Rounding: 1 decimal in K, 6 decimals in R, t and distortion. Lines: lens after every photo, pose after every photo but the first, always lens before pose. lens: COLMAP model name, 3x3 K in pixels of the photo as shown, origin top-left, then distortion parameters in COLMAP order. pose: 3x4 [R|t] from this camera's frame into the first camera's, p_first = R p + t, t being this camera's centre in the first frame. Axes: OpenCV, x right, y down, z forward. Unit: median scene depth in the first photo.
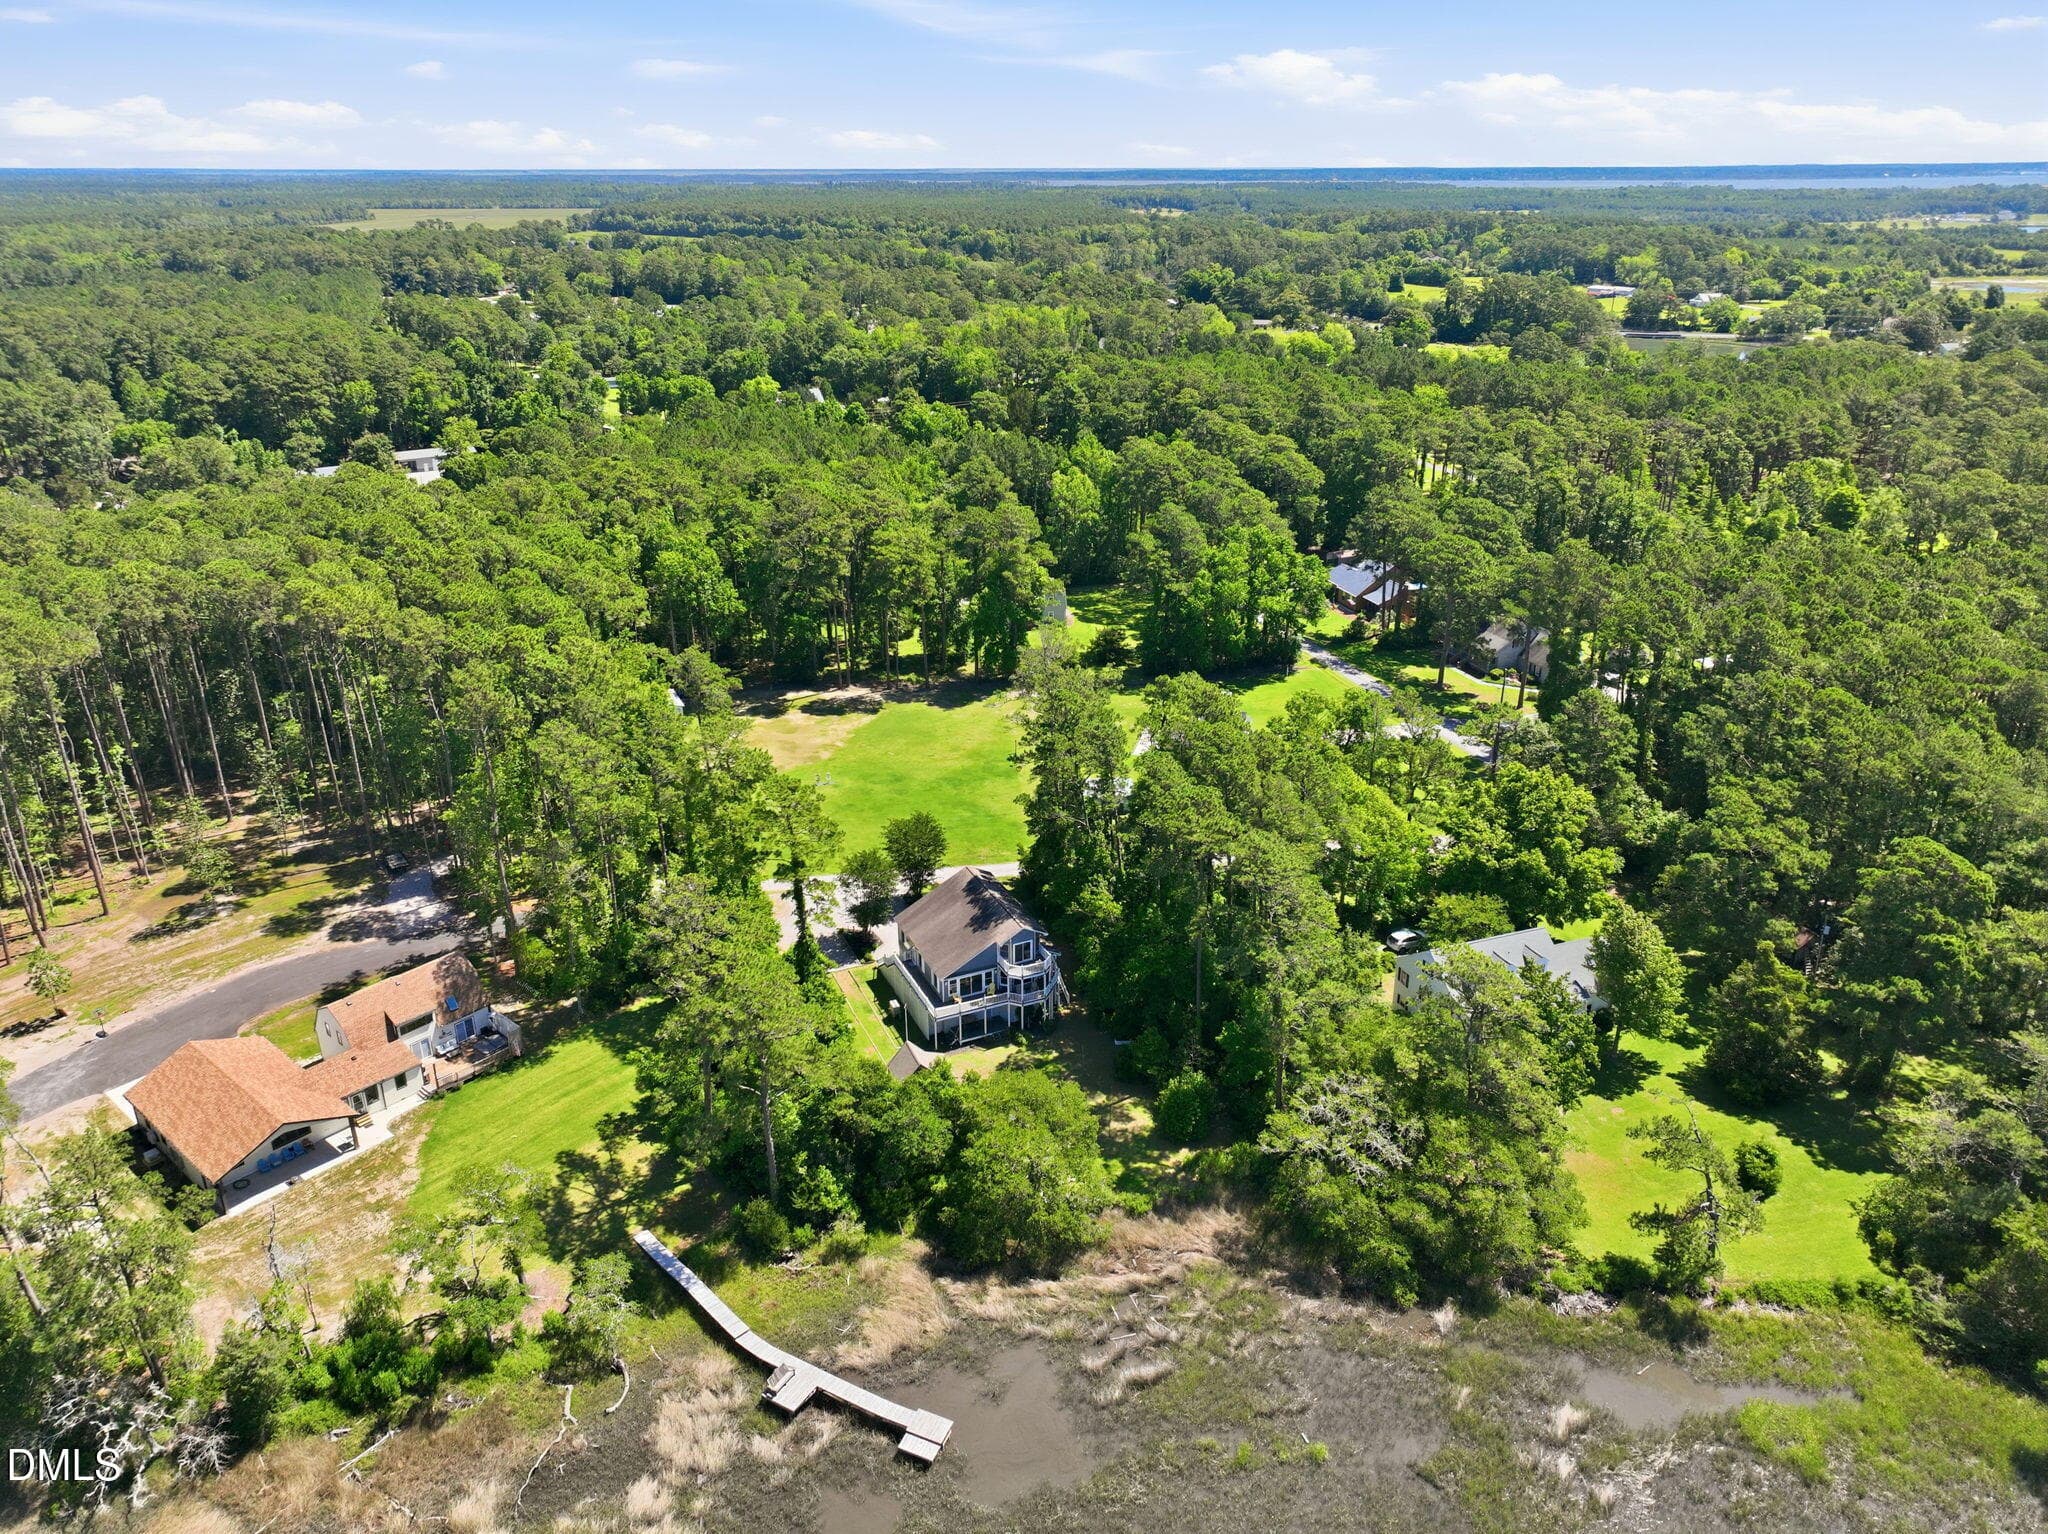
lens RADIAL K [[1440.2, 0, 1027.7], [0, 1440.2, 767.9], [0, 0, 1]] dist [0.009761, 0.007743]
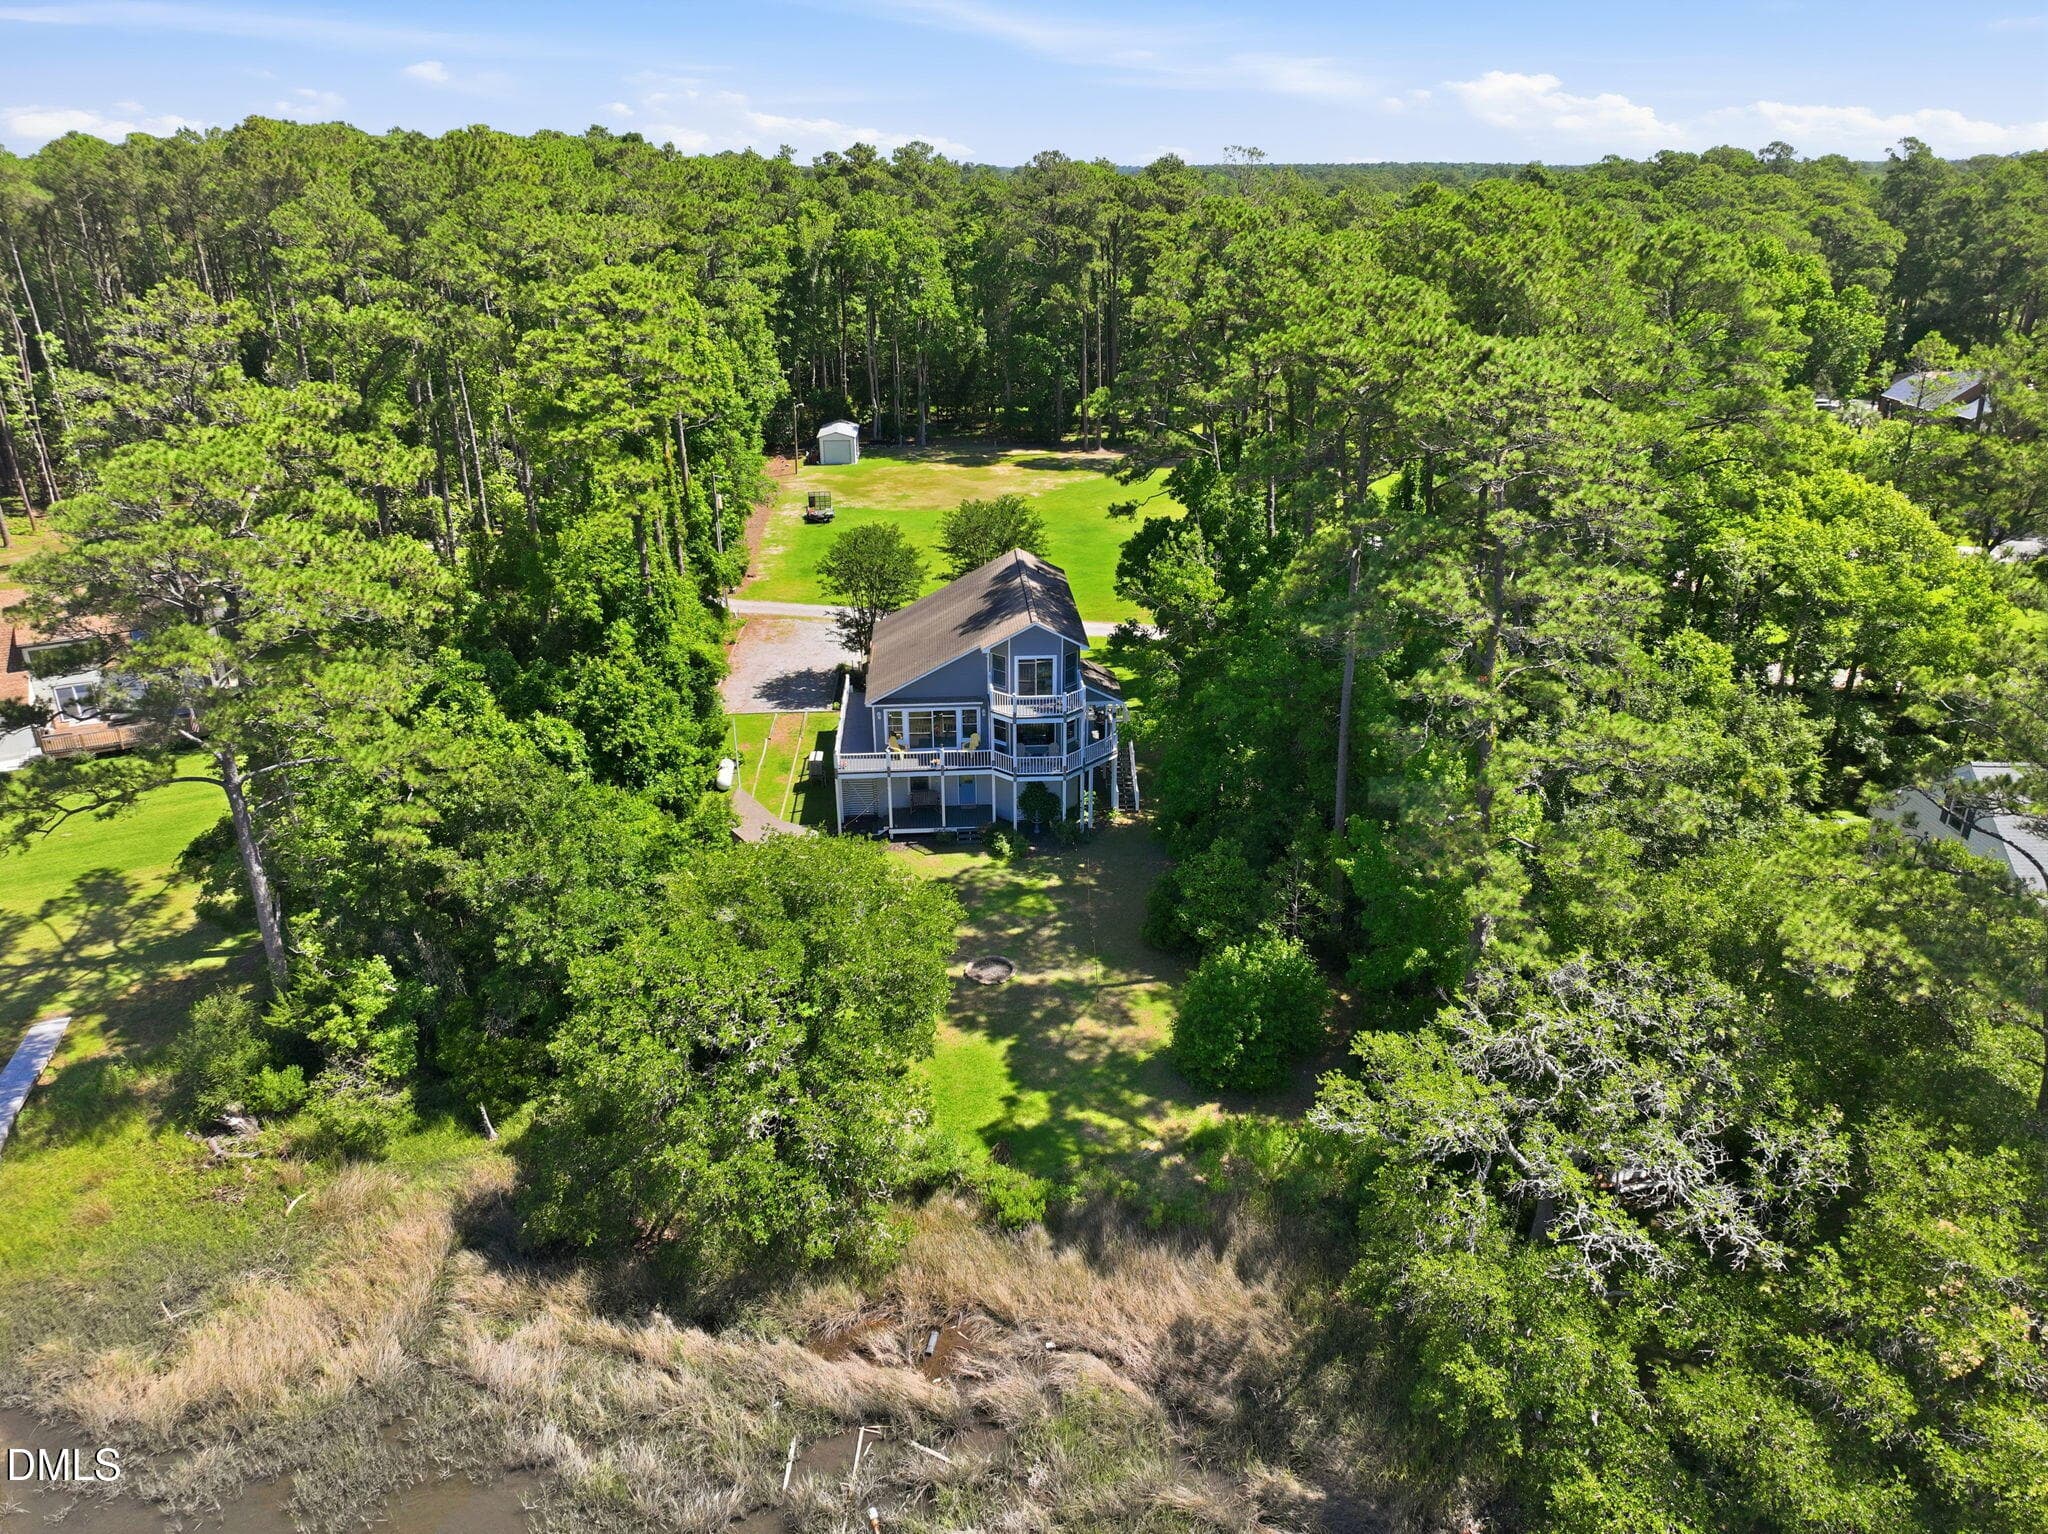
lens RADIAL K [[1440.2, 0, 1022.7], [0, 1440.2, 765.7], [0, 0, 1]] dist [0.009761, 0.007743]
pose [[0.935127, 0.136133, -0.327117, 0.194155], [-0.136680, 0.990383, 0.021434, 0.179058], [0.326889, 0.024667, 0.944741, 0.633977]]
